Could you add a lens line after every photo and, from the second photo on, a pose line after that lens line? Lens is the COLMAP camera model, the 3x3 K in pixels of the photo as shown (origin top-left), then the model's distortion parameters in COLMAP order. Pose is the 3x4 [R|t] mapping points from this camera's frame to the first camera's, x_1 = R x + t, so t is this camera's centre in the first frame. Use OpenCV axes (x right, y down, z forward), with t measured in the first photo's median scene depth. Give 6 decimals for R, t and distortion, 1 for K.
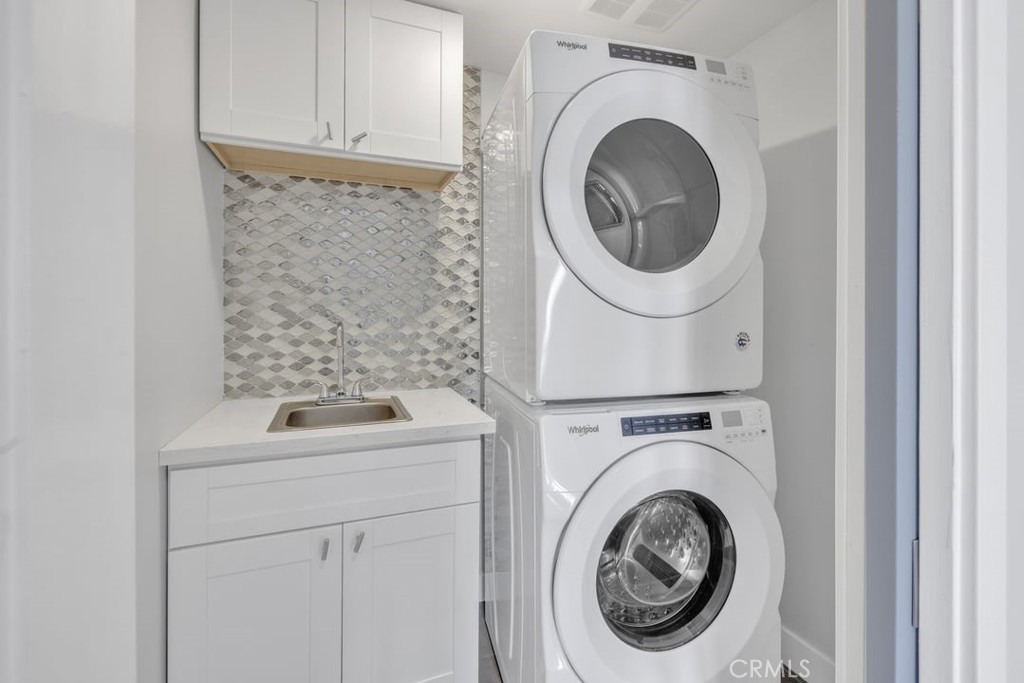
lens RADIAL K [[441.8, 0, 506.8], [0, 441.8, 315.4], [0, 0, 1]] dist [0.002742, -0.000548]
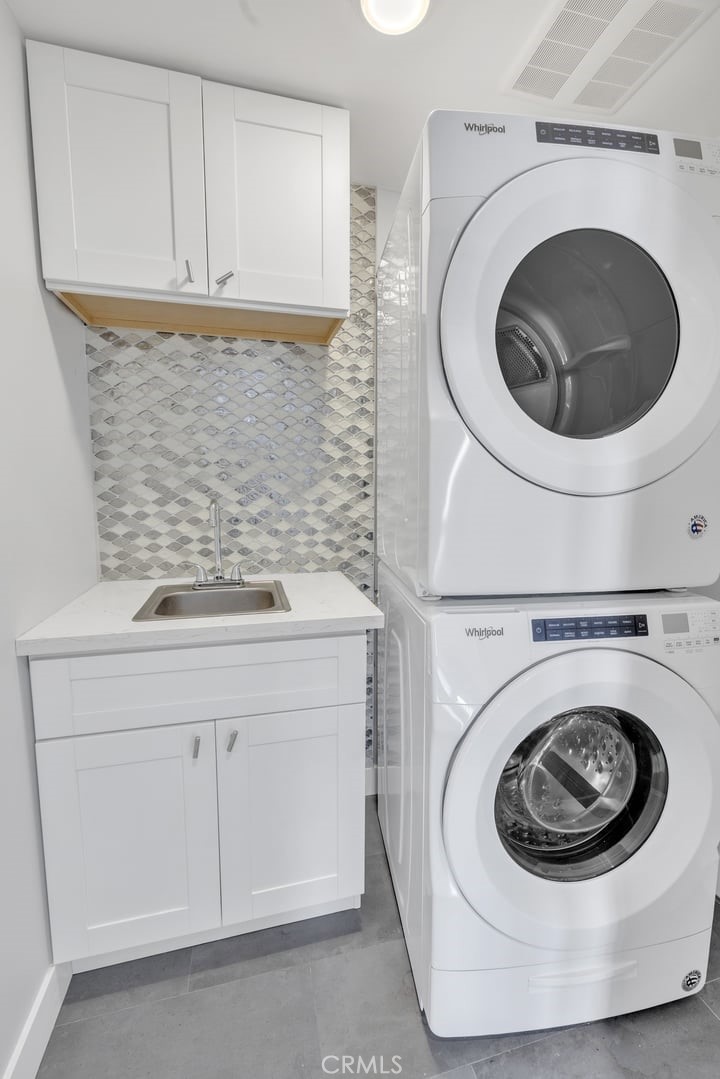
lens RADIAL K [[465.5, 0, 365.2], [0, 465.5, 541.3], [0, 0, 1]] dist [0.002742, -0.000548]
pose [[0.994048, 0.012748, -0.108194, 0.031081], [-0.000389, 0.993540, 0.113486, -0.007473], [0.108942, -0.112768, 0.987631, 0.094930]]
